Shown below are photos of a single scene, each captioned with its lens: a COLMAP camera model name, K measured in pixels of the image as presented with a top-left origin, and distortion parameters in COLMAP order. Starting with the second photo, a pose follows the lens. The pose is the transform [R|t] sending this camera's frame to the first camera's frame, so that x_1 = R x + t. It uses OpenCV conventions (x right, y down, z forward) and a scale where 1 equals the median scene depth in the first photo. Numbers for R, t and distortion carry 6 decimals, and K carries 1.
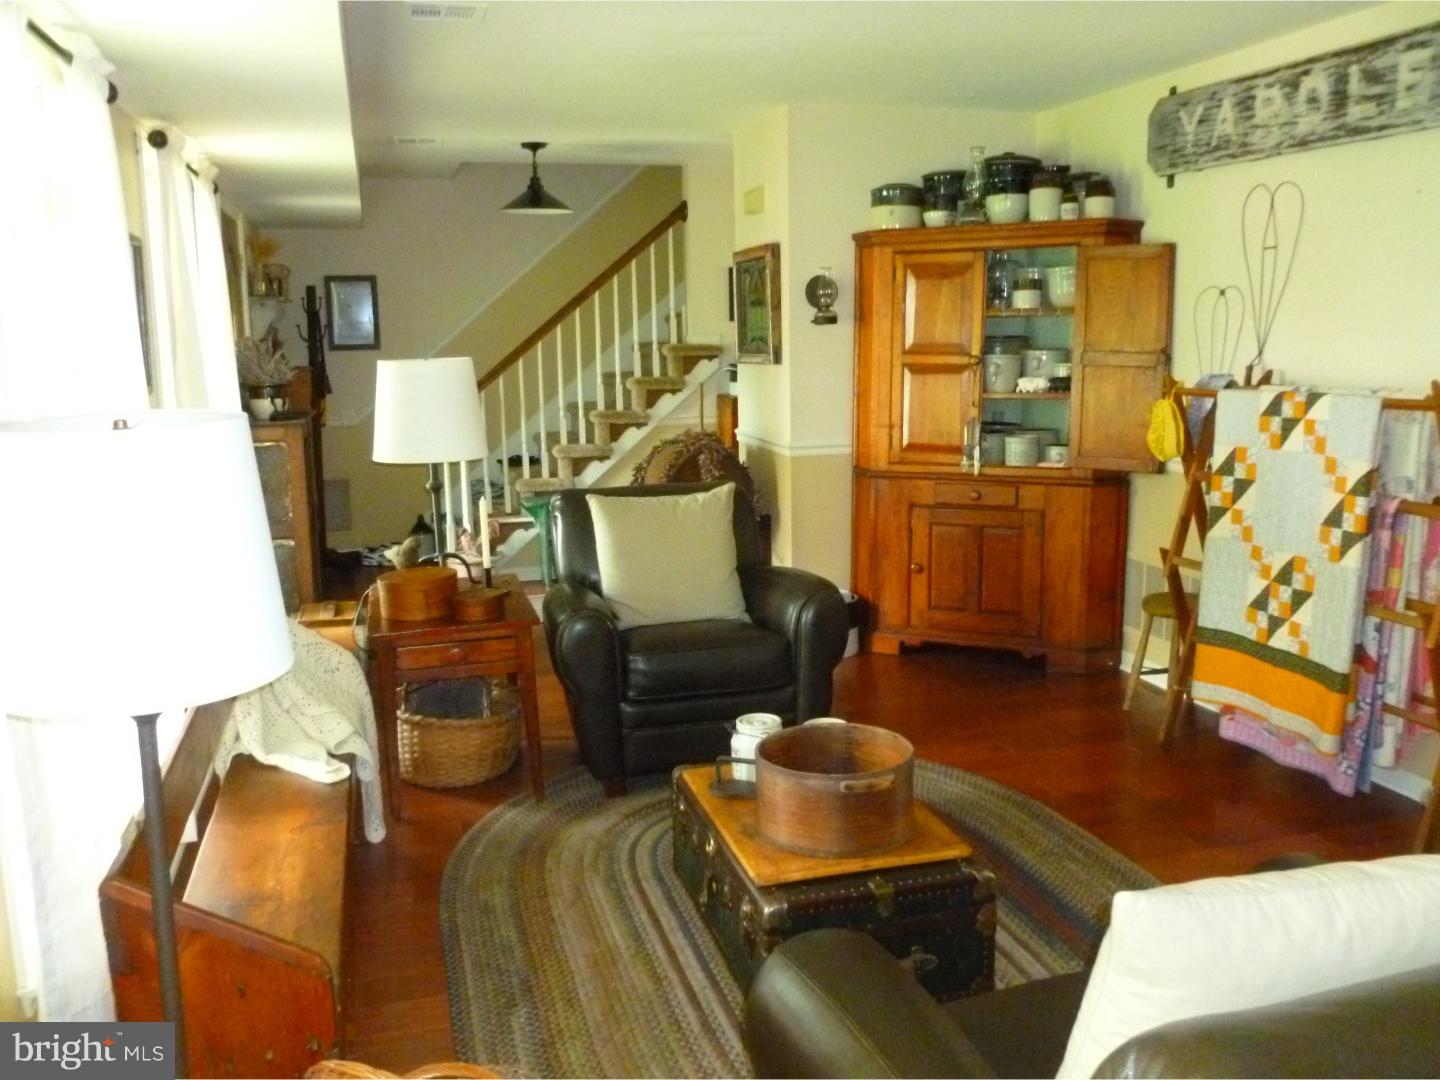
lens RADIAL K [[1231.9, 0, 721.3], [0, 1231.9, 544.6], [0, 0, 1]] dist [-0.032530, -0.009459]
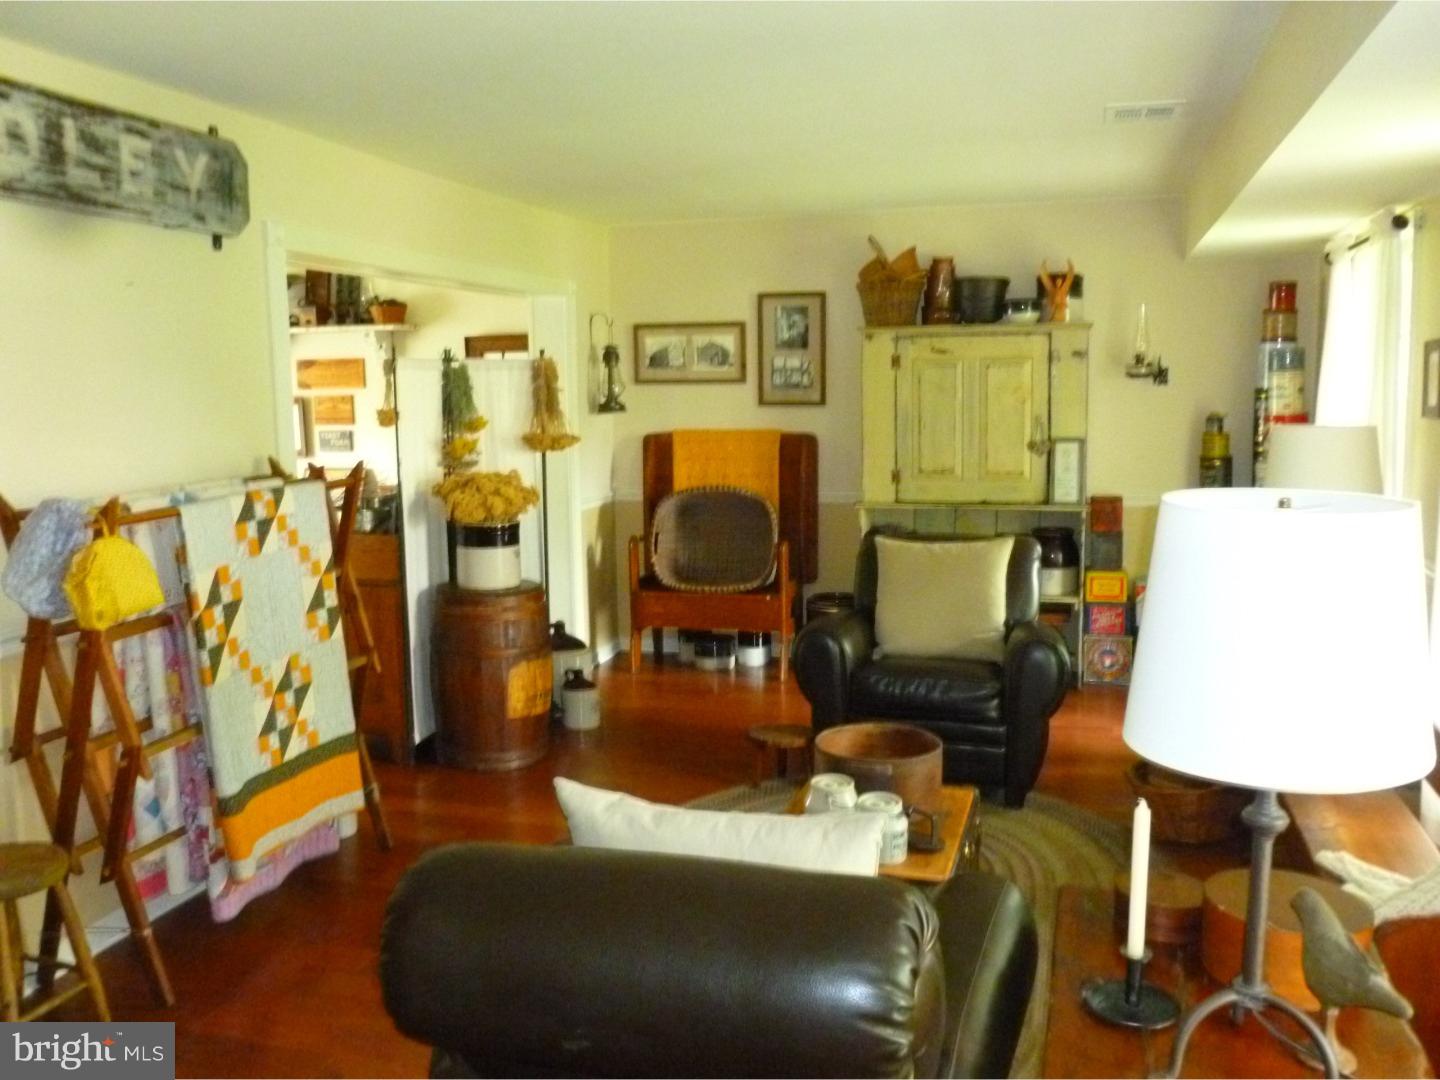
lens RADIAL K [[1231.9, 0, 721.5], [0, 1231.9, 537.2], [0, 0, 1]] dist [-0.032530, -0.009459]
pose [[-0.854083, -0.040432, 0.518563, -0.316426], [0.114471, 0.957919, 0.263226, -0.292575], [-0.507384, 0.284177, -0.813514, 1.564687]]
